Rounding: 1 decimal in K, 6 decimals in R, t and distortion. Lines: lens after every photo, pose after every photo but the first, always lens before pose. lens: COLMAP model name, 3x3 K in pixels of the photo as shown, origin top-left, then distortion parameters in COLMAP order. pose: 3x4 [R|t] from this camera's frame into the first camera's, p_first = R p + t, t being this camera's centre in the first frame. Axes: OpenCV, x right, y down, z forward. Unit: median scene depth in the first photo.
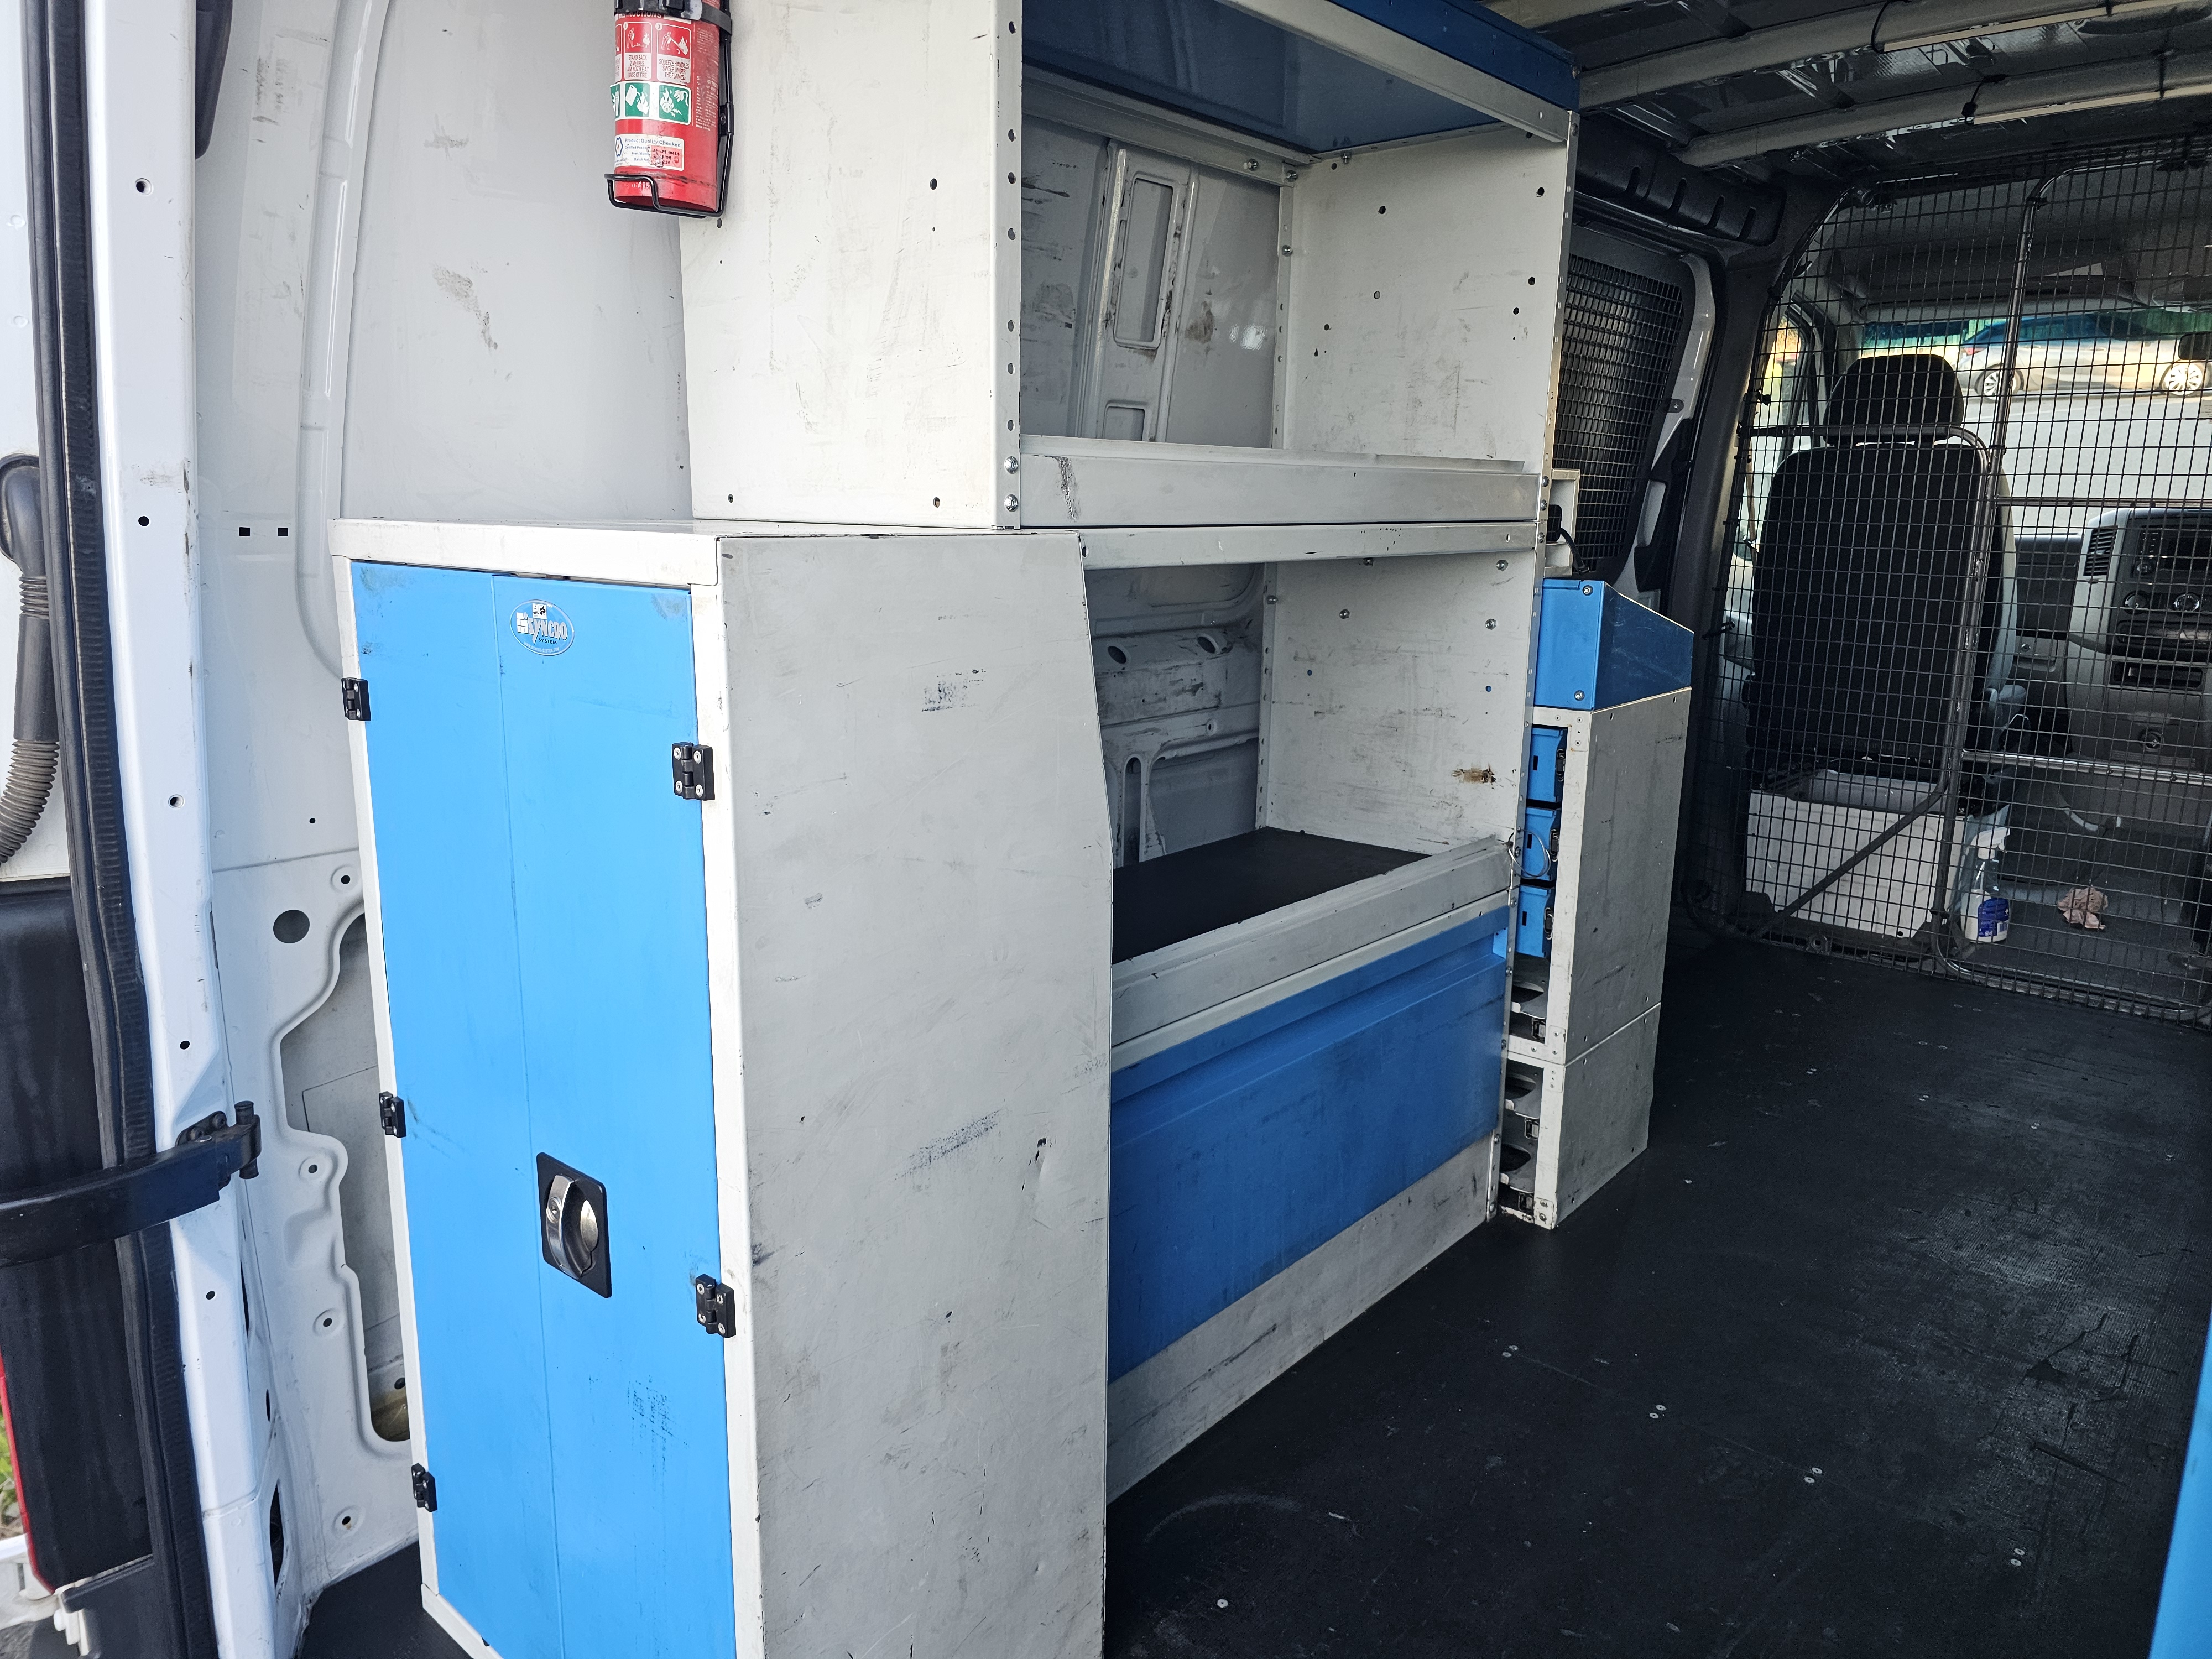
lens RADIAL K [[1483.3, 0, 1096.6], [0, 1483.3, 800.6], [0, 0, 1]] dist [0.067053, -0.063563]
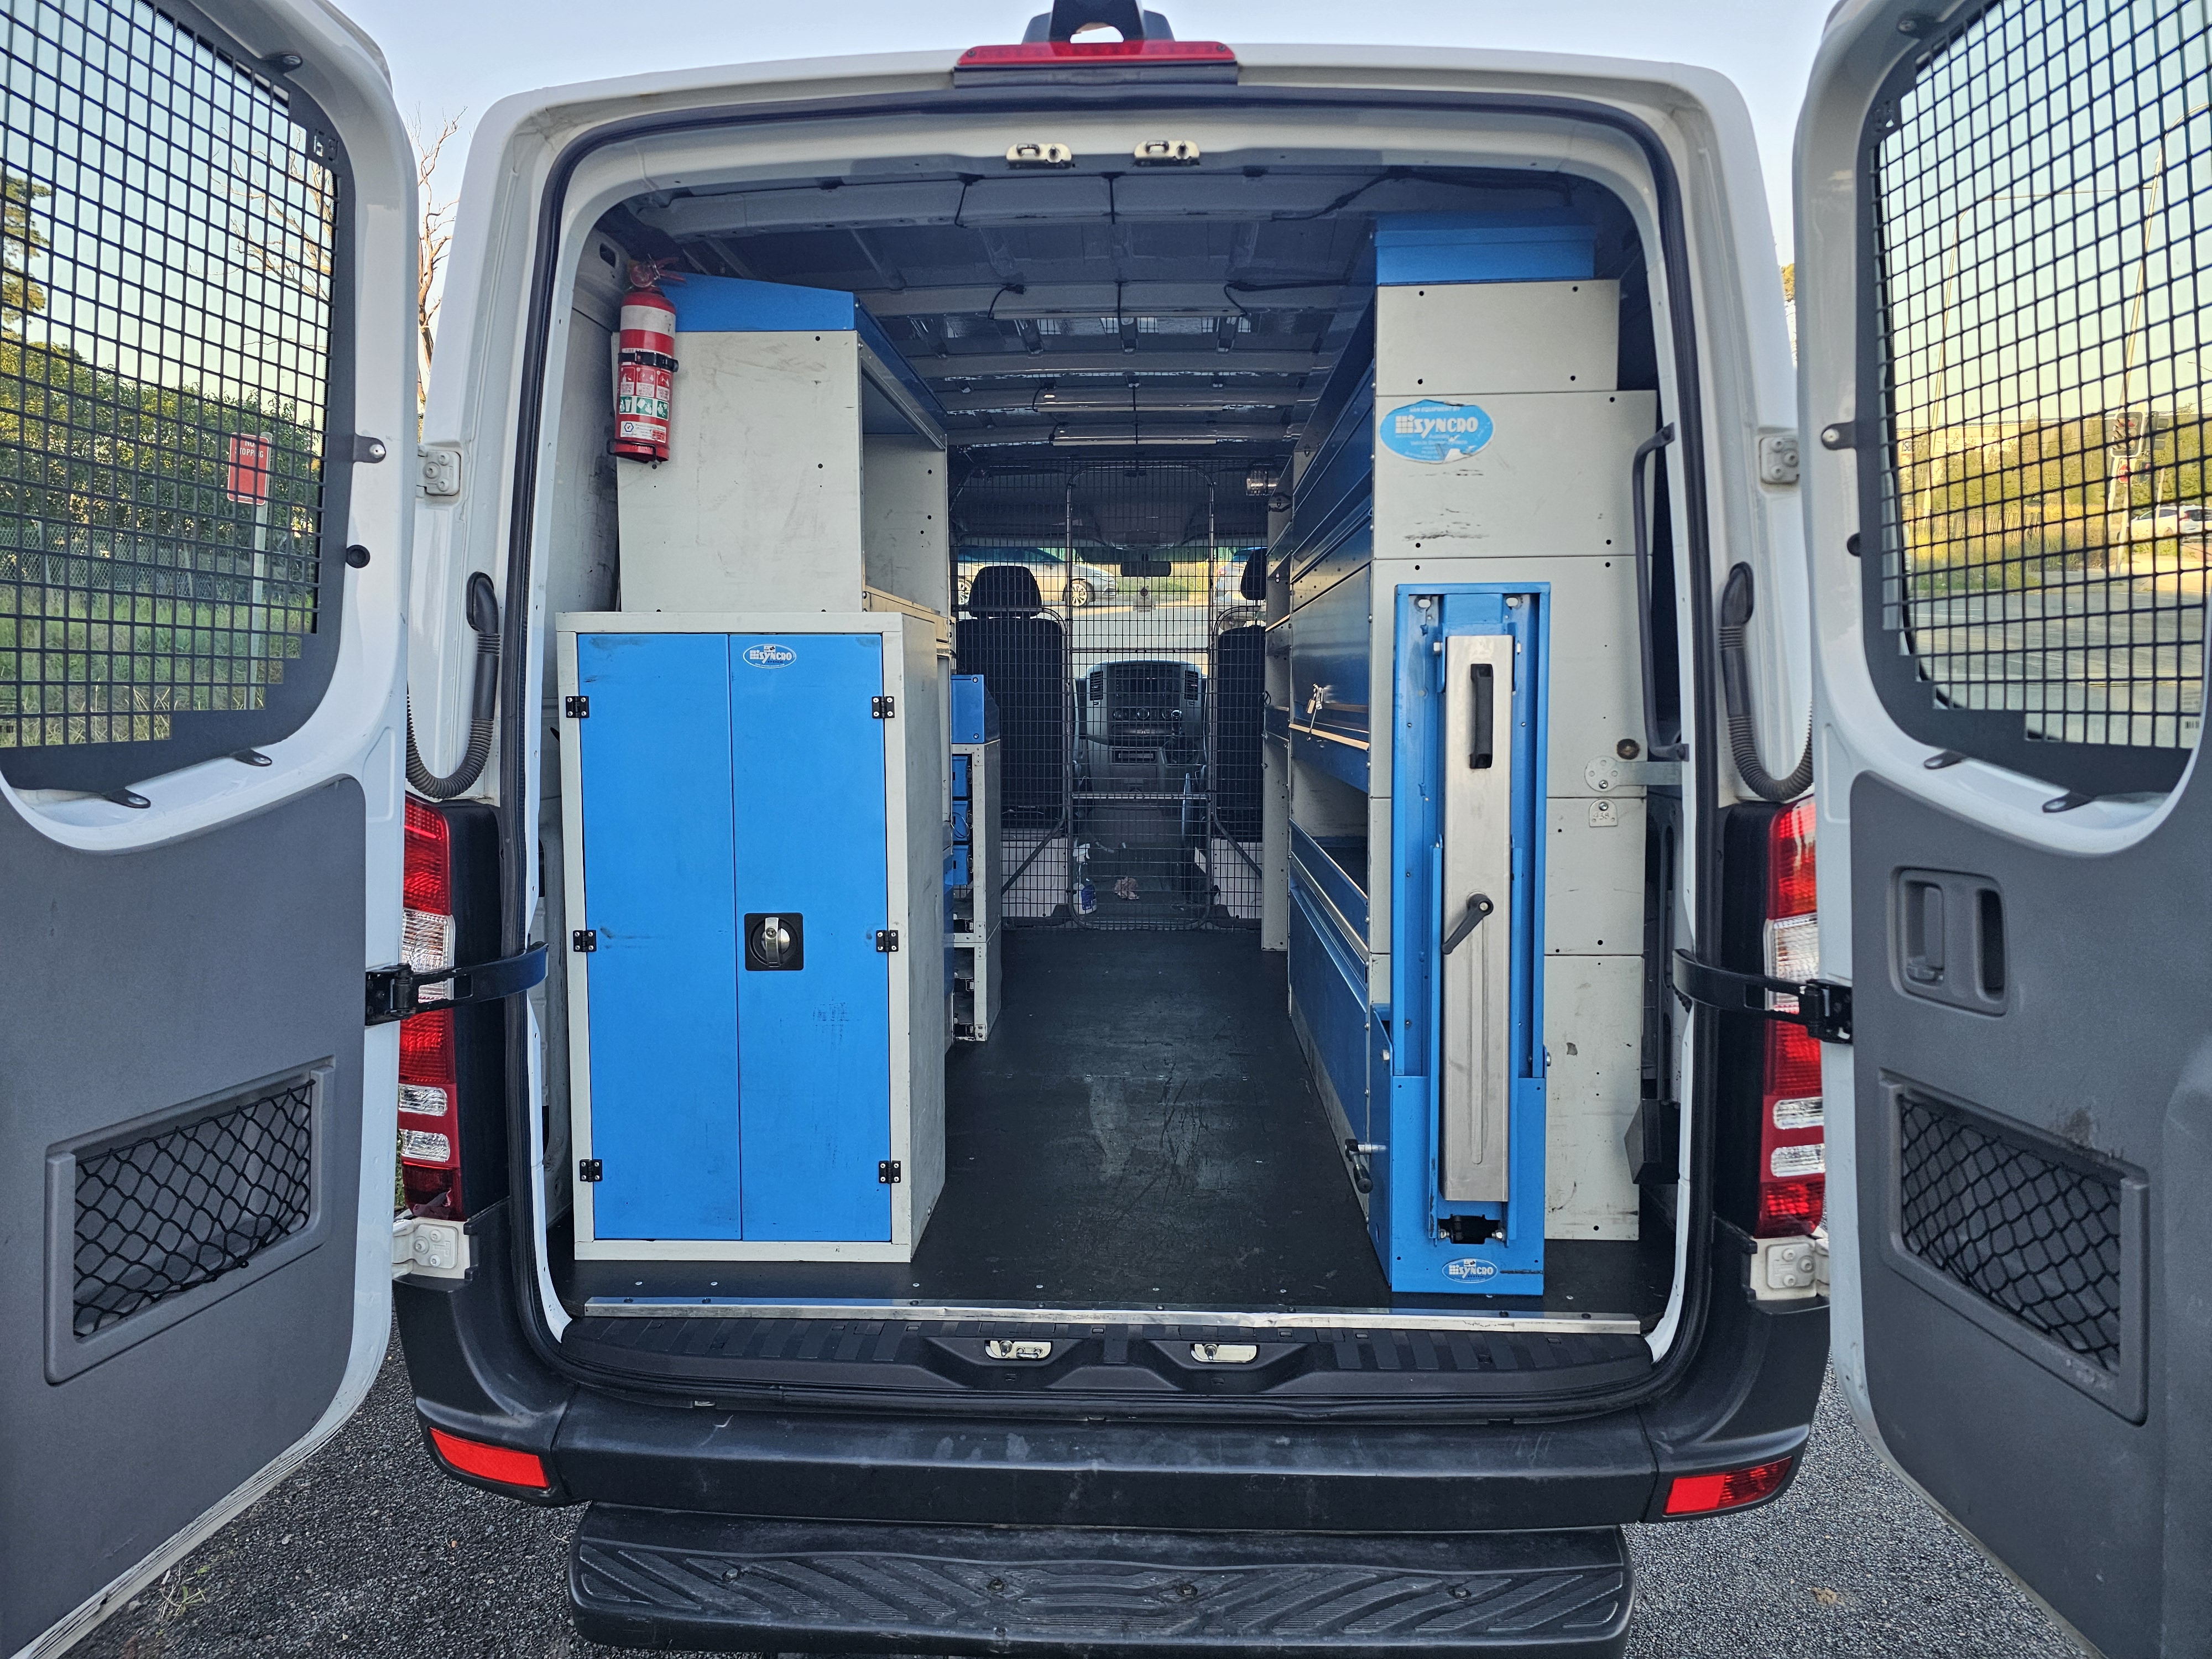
lens RADIAL K [[1483.3, 0, 1096.6], [0, 1483.3, 800.6], [0, 0, 1]] dist [0.067053, -0.063563]
pose [[0.780007, -0.056831, 0.623185, -0.458315], [0.134195, 0.987890, -0.077875, 0.110831], [-0.611213, 0.144372, 0.778188, -0.329420]]
